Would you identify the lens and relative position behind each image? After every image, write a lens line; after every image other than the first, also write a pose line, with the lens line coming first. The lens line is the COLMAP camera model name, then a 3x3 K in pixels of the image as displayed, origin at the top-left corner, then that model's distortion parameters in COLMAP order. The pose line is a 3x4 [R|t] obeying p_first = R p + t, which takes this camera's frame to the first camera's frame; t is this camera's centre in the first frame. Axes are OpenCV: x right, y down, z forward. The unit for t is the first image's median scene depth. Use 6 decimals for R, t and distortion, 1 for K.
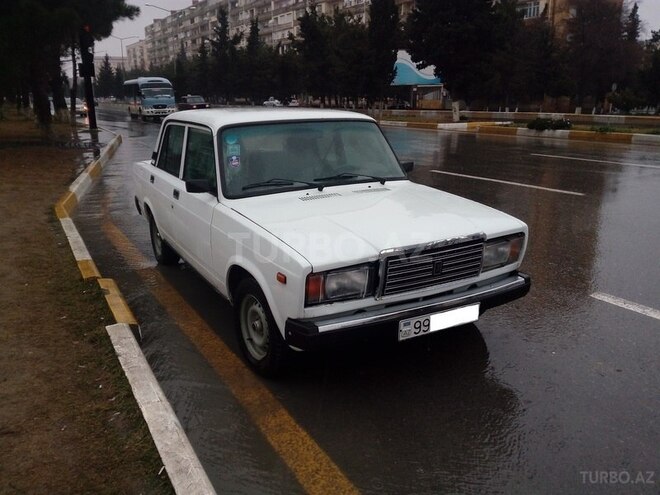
lens RADIAL K [[540.8, 0, 330.0], [0, 540.8, 247.5], [0, 0, 1]] dist [0.062737, -0.094820]
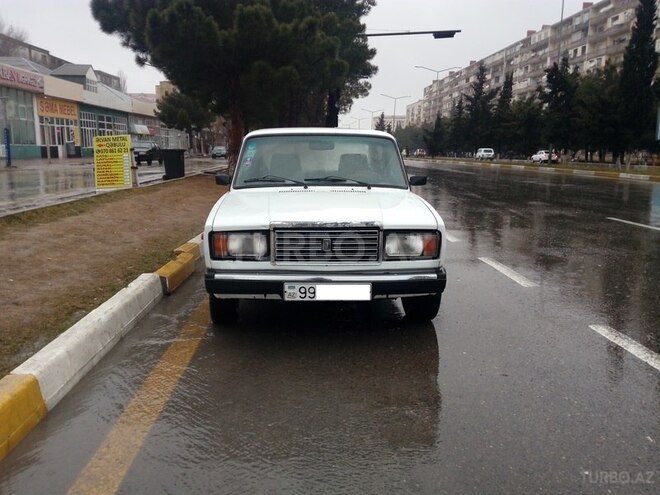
lens RADIAL K [[540.8, 0, 330.0], [0, 540.8, 247.5], [0, 0, 1]] dist [0.062737, -0.094820]
pose [[0.888893, 0.098694, -0.447357, 0.601908], [-0.141402, 0.987945, -0.063007, 0.095592], [0.435745, 0.119263, 0.892134, -0.030808]]
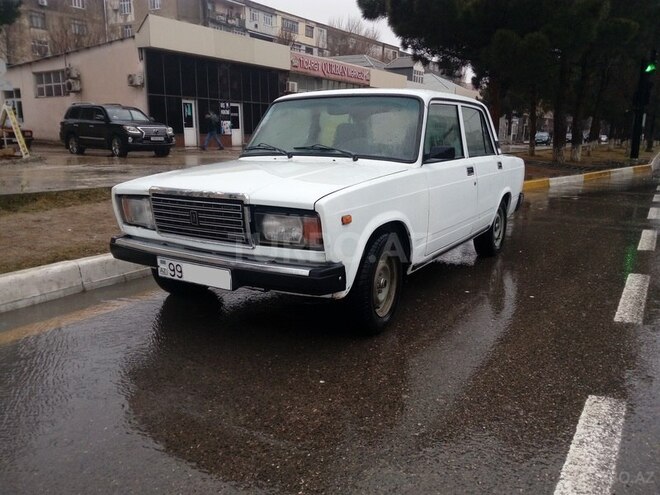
lens RADIAL K [[540.8, 0, 330.0], [0, 540.8, 247.5], [0, 0, 1]] dist [0.062737, -0.094820]
pose [[0.483379, 0.191542, -0.854199, 0.976192], [-0.250967, 0.965132, 0.074399, -0.038380], [0.838666, 0.178413, 0.514596, 0.584727]]
